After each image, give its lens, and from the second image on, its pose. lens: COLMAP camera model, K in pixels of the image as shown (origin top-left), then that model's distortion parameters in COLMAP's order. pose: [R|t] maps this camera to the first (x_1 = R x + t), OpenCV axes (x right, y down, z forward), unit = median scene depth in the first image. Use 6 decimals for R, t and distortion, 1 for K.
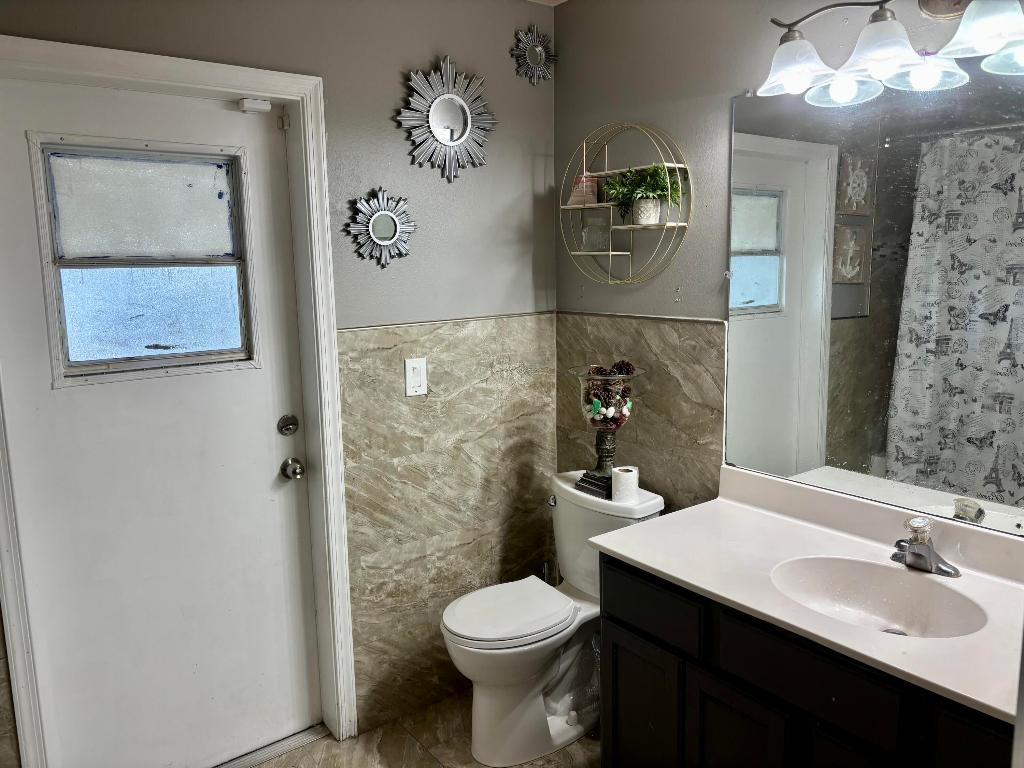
lens RADIAL K [[779.5, 0, 517.4], [0, 779.5, 376.7], [0, 0, 1]] dist [0.059675, -0.066321]
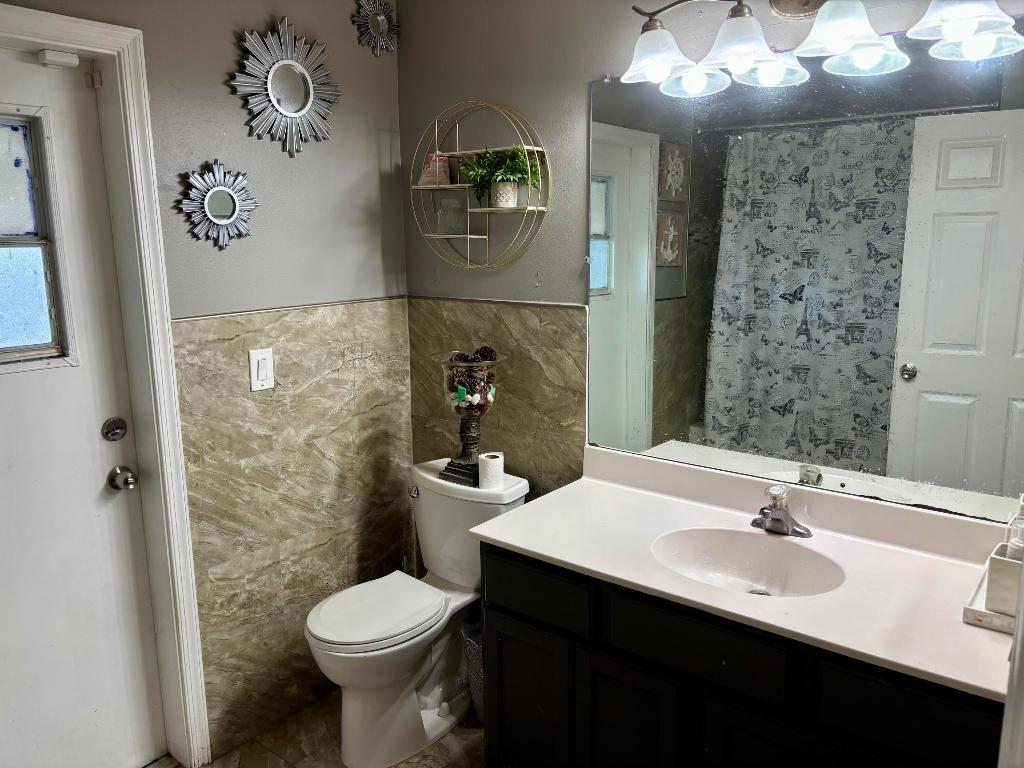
lens RADIAL K [[779.5, 0, 520.5], [0, 779.5, 383.9], [0, 0, 1]] dist [0.059675, -0.066321]
pose [[0.967935, -0.038075, 0.248300, -0.066211], [0.029747, 0.998865, 0.037211, -0.008208], [-0.249435, -0.028632, 0.967968, 0.032088]]
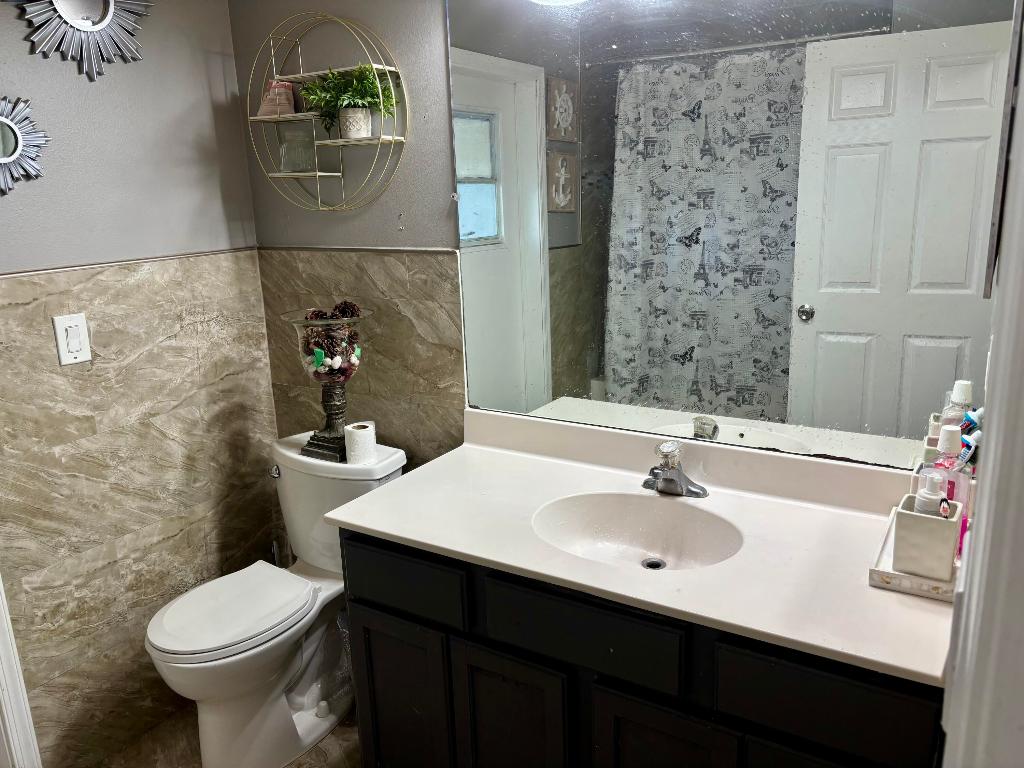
lens RADIAL K [[779.5, 0, 521.3], [0, 779.5, 385.5], [0, 0, 1]] dist [0.059675, -0.066321]
pose [[0.932489, -0.099876, 0.347115, 0.007242], [0.070448, 0.992844, 0.096421, 0.001932], [-0.354261, -0.065458, 0.932853, 0.115621]]
